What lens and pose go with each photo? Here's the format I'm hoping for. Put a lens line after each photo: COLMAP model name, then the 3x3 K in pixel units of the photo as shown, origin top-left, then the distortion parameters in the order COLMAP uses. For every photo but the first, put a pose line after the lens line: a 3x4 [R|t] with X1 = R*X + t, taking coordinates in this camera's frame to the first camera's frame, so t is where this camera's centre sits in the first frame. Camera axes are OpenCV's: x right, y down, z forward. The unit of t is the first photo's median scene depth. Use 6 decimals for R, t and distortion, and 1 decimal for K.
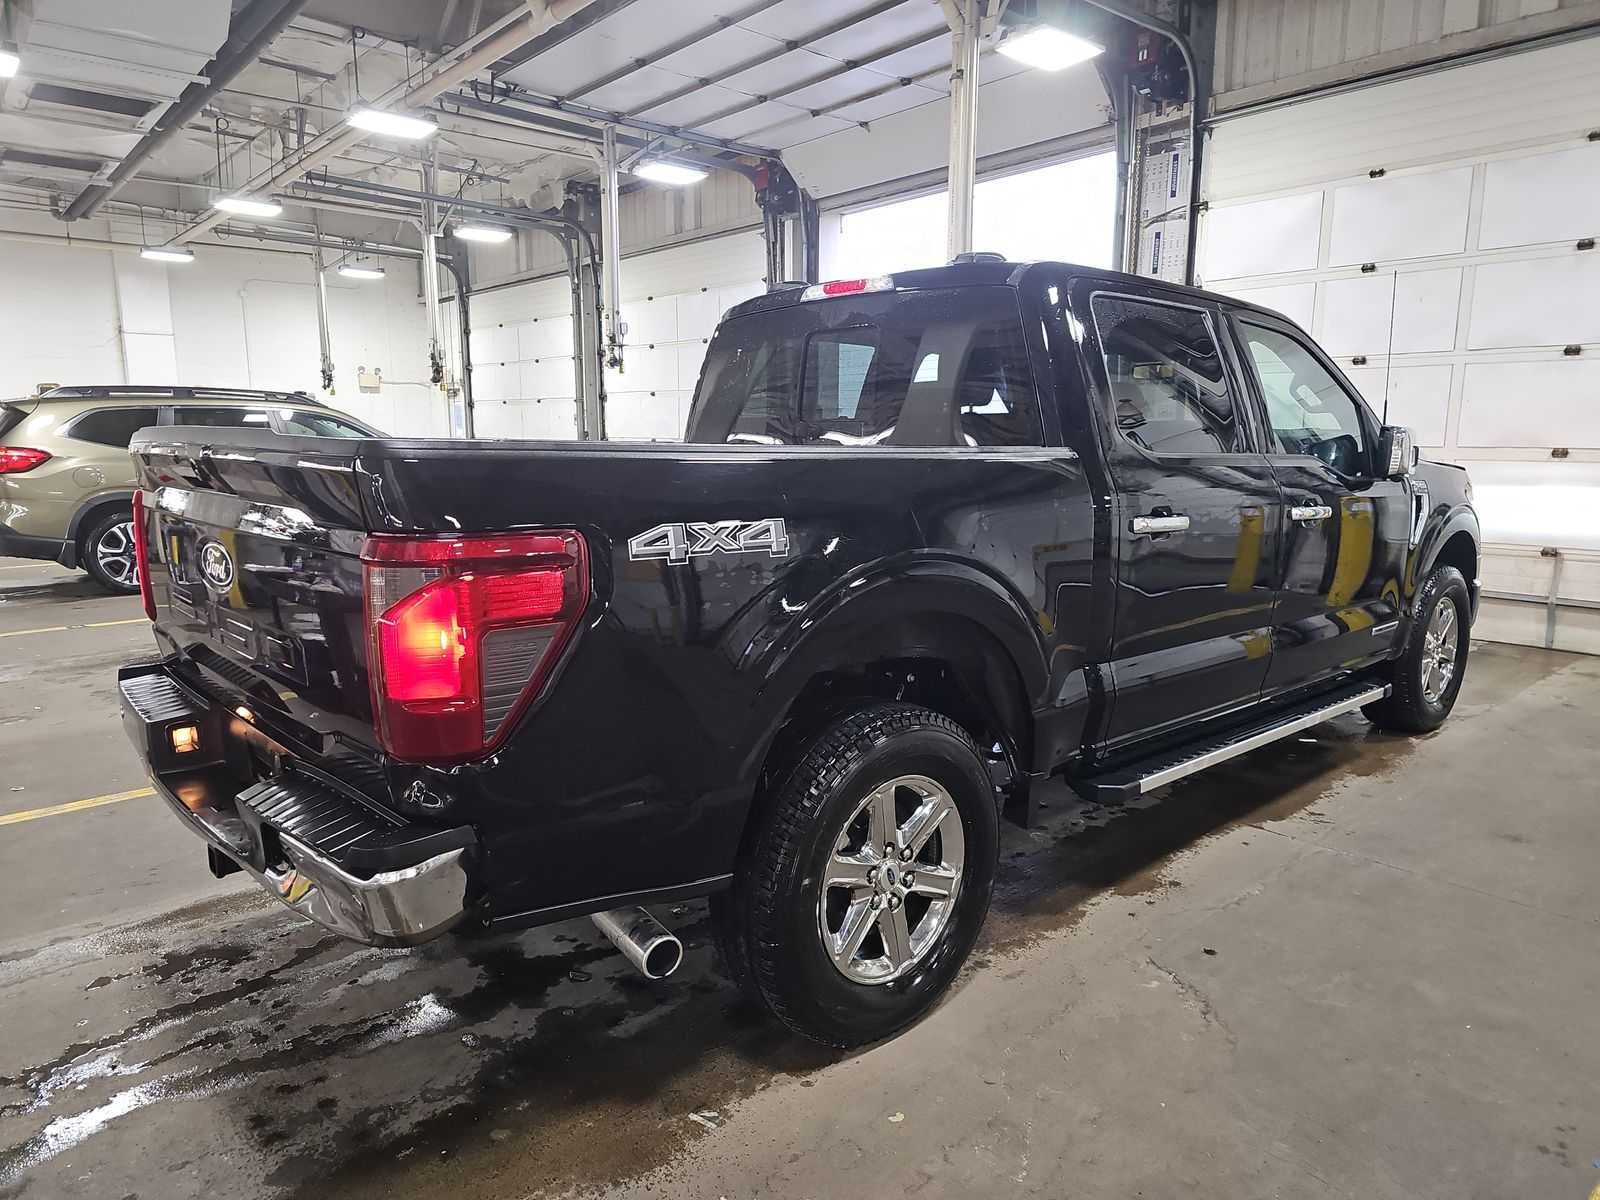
lens RADIAL K [[1048.5, 0, 810.4], [0, 1048.5, 608.2], [0, 0, 1]] dist [0.034814, -0.028289]
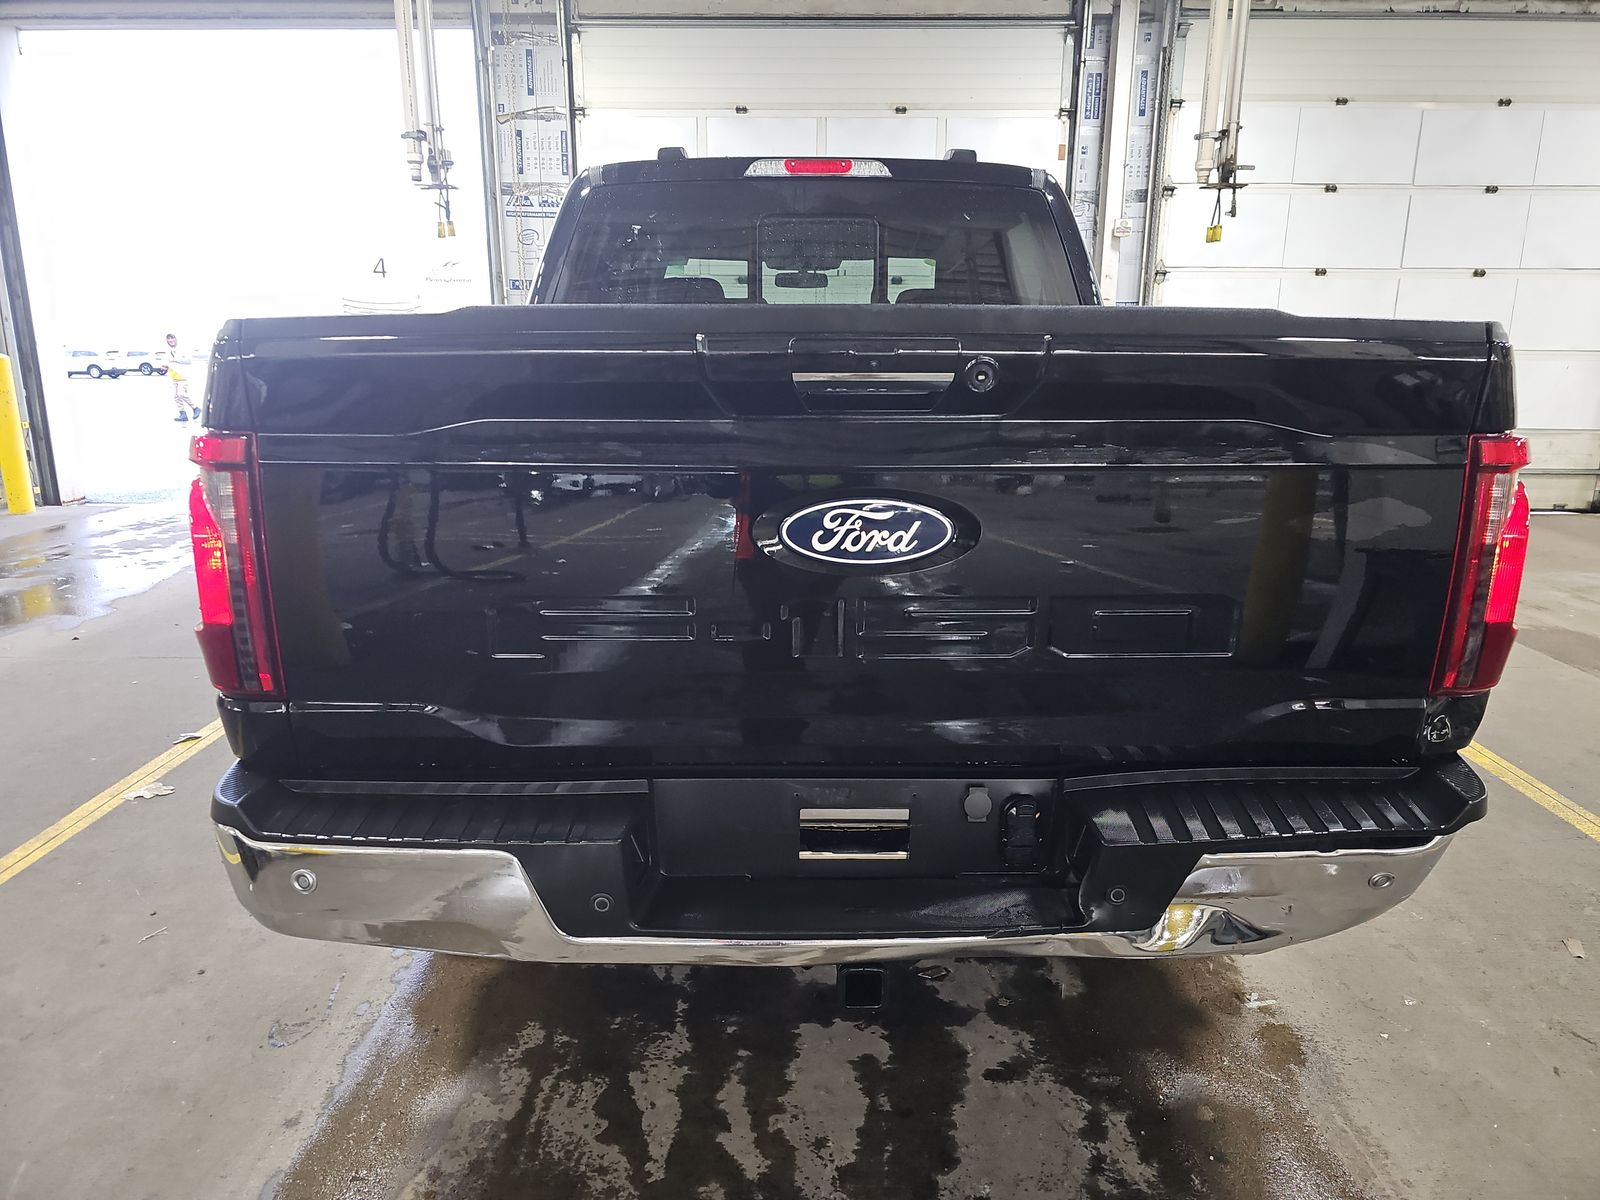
lens RADIAL K [[1036.9, 0, 796.6], [0, 1036.9, 599.0], [0, 0, 1]] dist [0.040638, -0.025114]
pose [[0.664676, -0.177519, 0.725736, -0.398756], [0.120823, 0.984117, 0.130062, -0.036812], [-0.737298, 0.001236, 0.675567, 0.232067]]
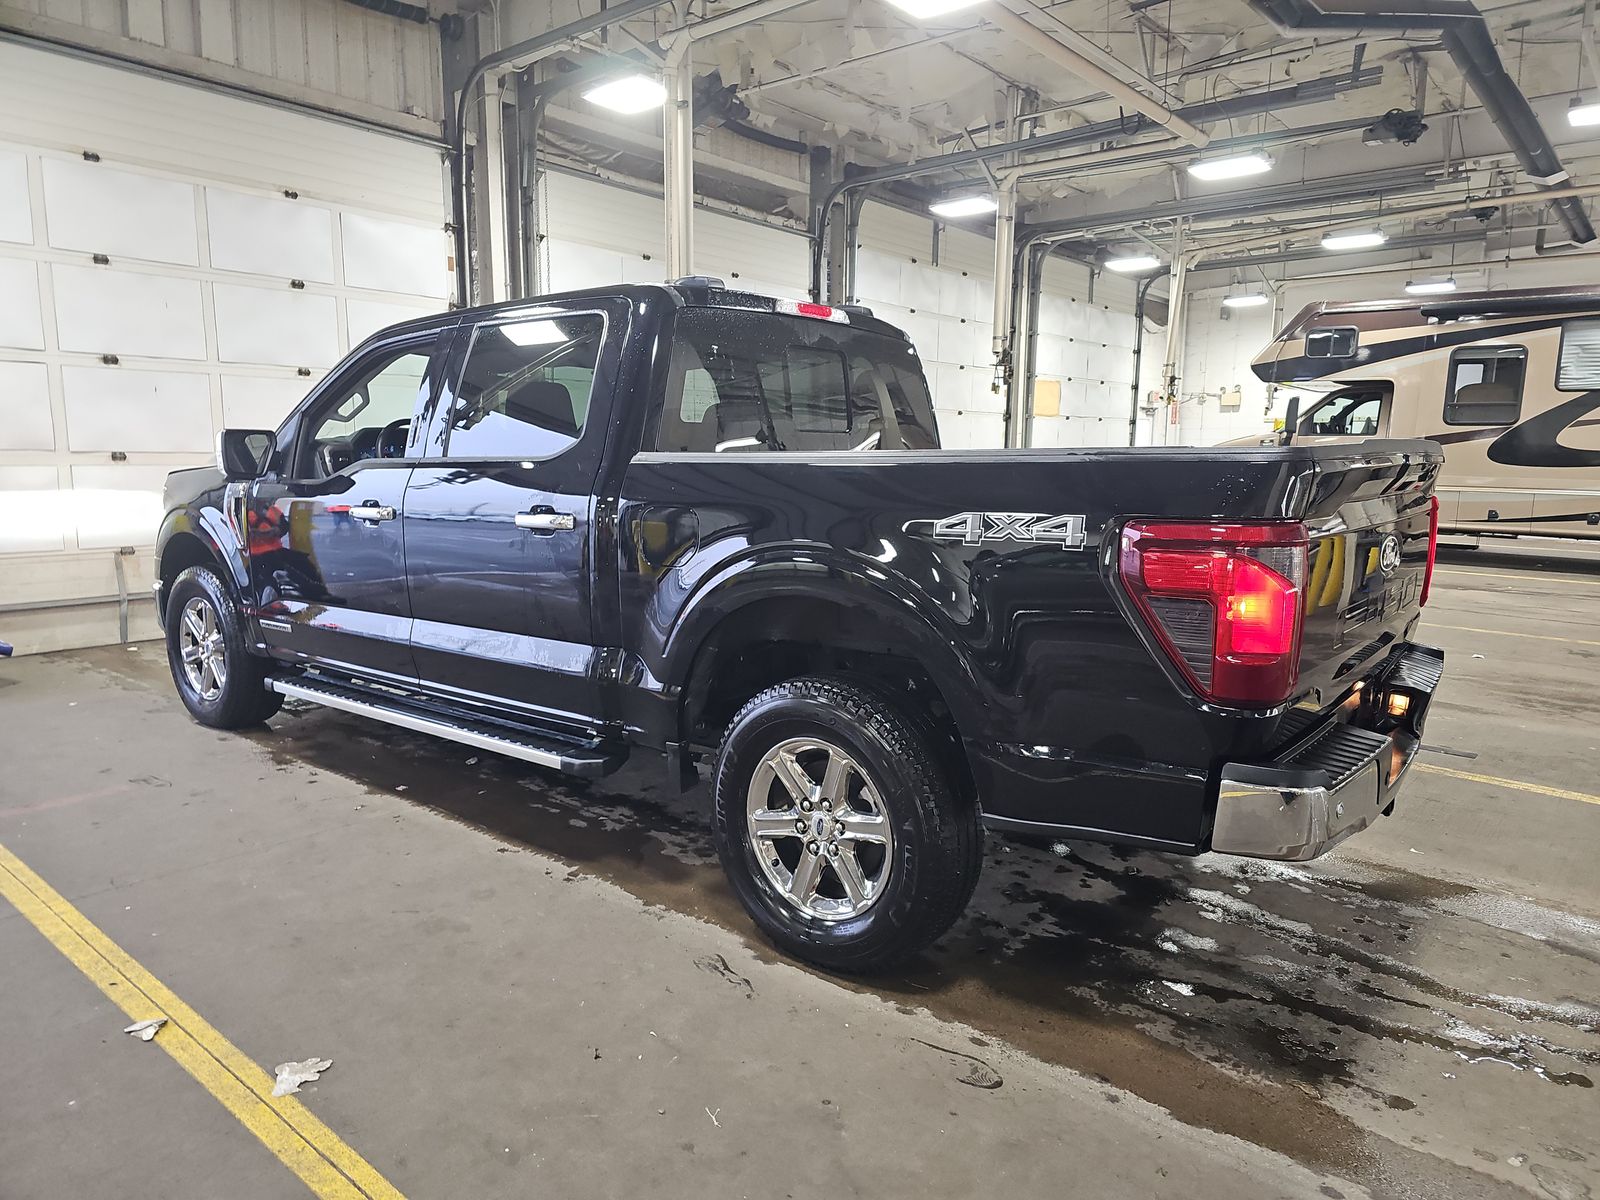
lens RADIAL K [[1048.5, 0, 810.4], [0, 1048.5, 608.2], [0, 0, 1]] dist [0.034814, -0.028289]
pose [[-0.162399, -0.151060, 0.975094, -0.624185], [0.153791, 0.972260, 0.176234, -0.111972], [-0.974667, 0.178581, -0.134662, 0.691634]]
